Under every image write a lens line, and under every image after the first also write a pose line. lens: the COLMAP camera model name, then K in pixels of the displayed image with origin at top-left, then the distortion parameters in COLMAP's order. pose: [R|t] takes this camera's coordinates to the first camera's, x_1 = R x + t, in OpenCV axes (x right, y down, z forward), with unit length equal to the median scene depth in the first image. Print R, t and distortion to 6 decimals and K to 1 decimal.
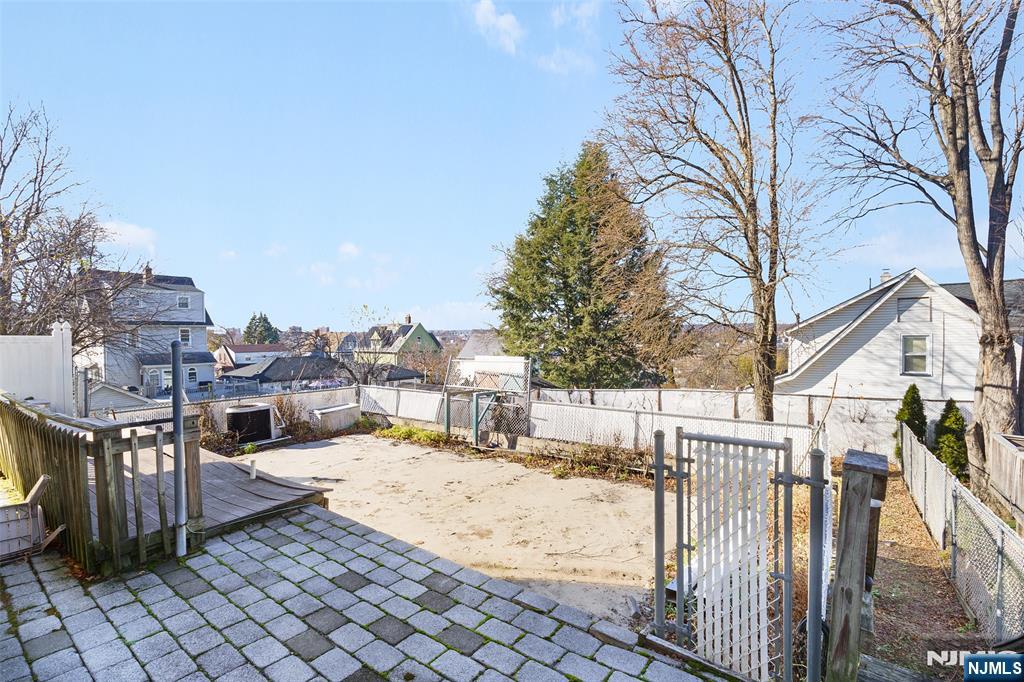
lens RADIAL K [[447.5, 0, 510.8], [0, 447.5, 341.8], [0, 0, 1]] dist [-0.004244, -0.000834]
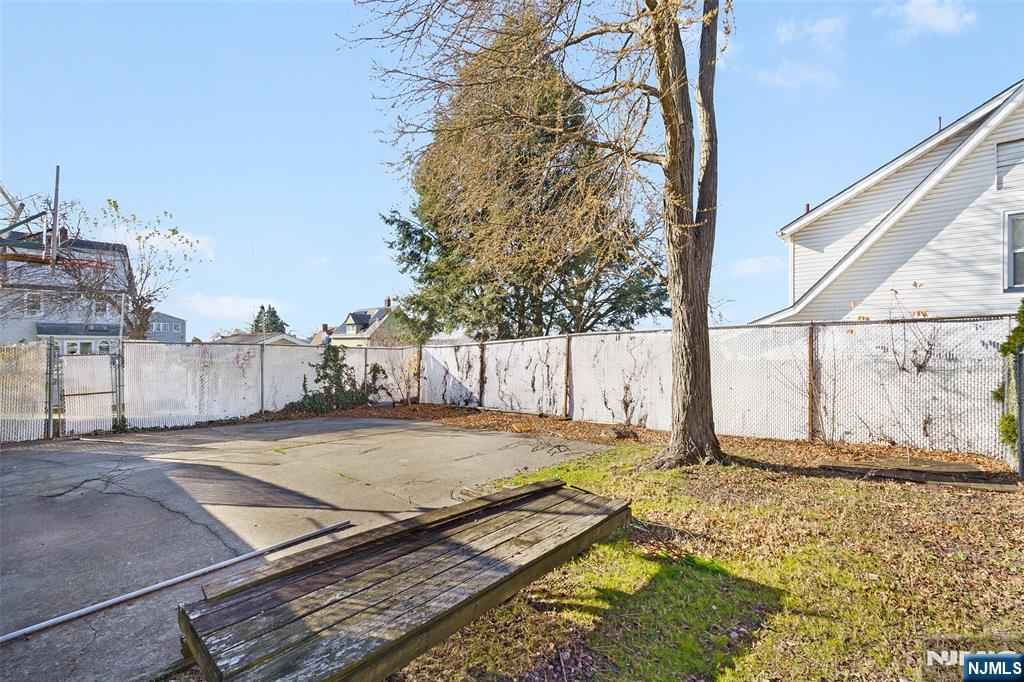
lens RADIAL K [[447.5, 0, 512.6], [0, 447.5, 342.0], [0, 0, 1]] dist [-0.004244, -0.000834]
pose [[0.994927, 0.006543, -0.100388, 0.355065], [-0.008562, 0.999769, -0.019699, 0.144658], [0.100236, 0.020458, 0.994753, 0.427848]]
